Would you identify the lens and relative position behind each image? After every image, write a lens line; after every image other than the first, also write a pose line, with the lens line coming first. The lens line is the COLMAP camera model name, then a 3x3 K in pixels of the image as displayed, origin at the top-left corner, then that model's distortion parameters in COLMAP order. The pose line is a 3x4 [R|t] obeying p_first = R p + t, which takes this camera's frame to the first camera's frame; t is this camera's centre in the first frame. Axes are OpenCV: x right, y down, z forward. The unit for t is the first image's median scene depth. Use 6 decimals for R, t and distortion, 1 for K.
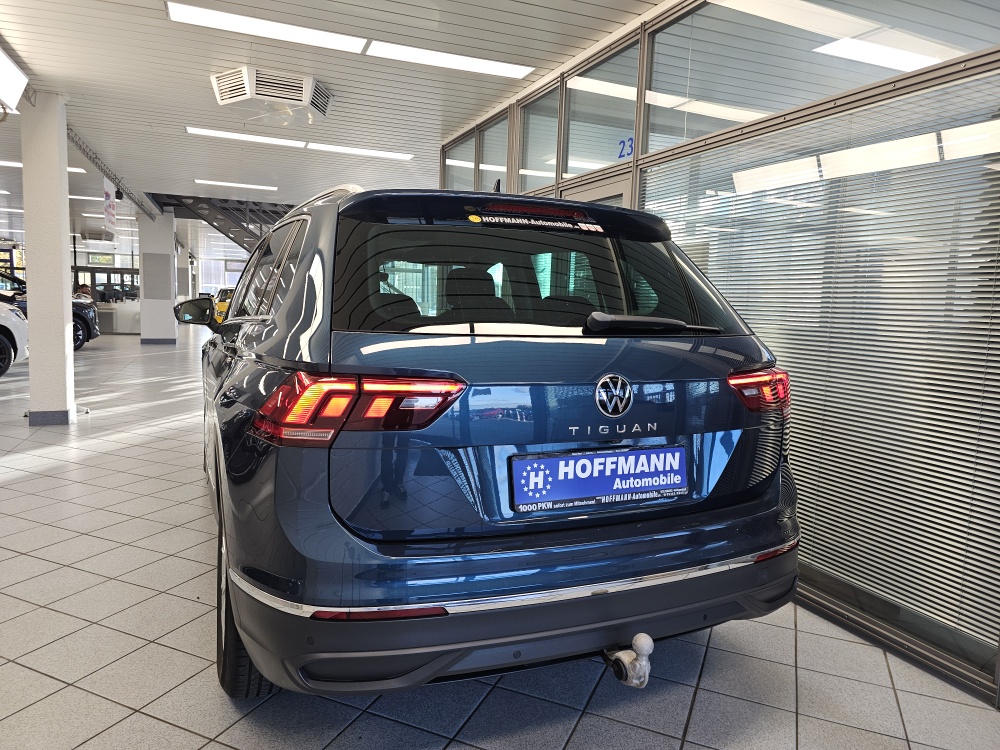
lens RADIAL K [[676.2, 0, 504.4], [0, 676.2, 371.9], [0, 0, 1]] dist [0.064458, -0.074193]
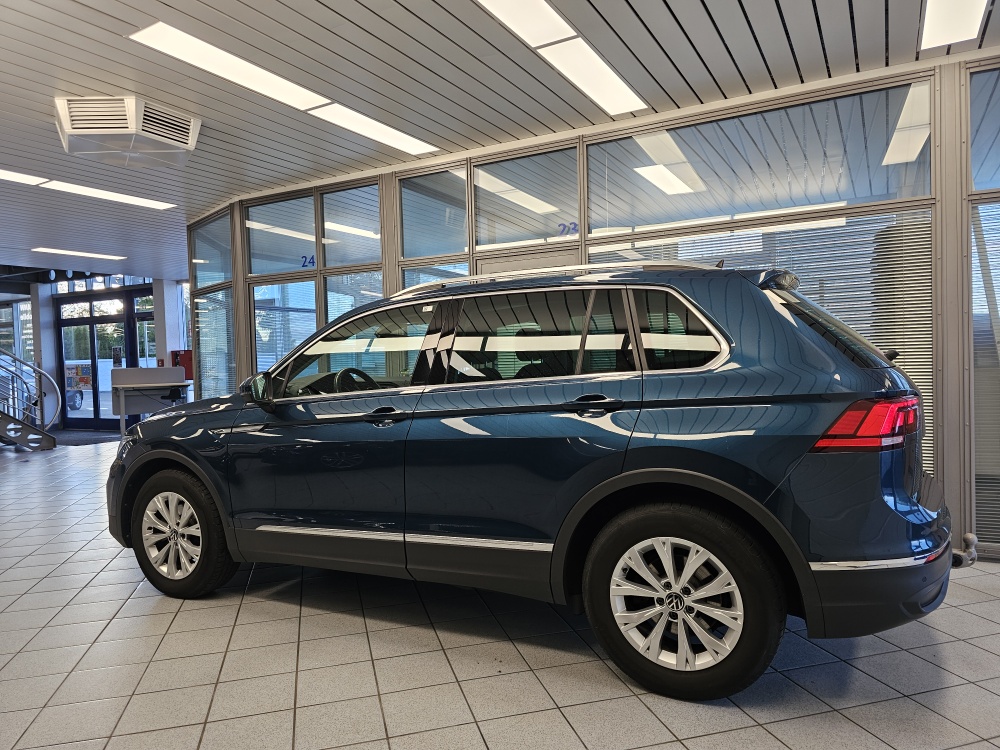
lens RADIAL K [[676.2, 0, 504.4], [0, 676.2, 371.9], [0, 0, 1]] dist [0.064458, -0.074193]
pose [[0.775322, -0.066946, 0.628008, -0.565134], [0.118868, 0.992063, -0.040997, -0.028025], [-0.620279, 0.106436, 0.777126, 0.111413]]
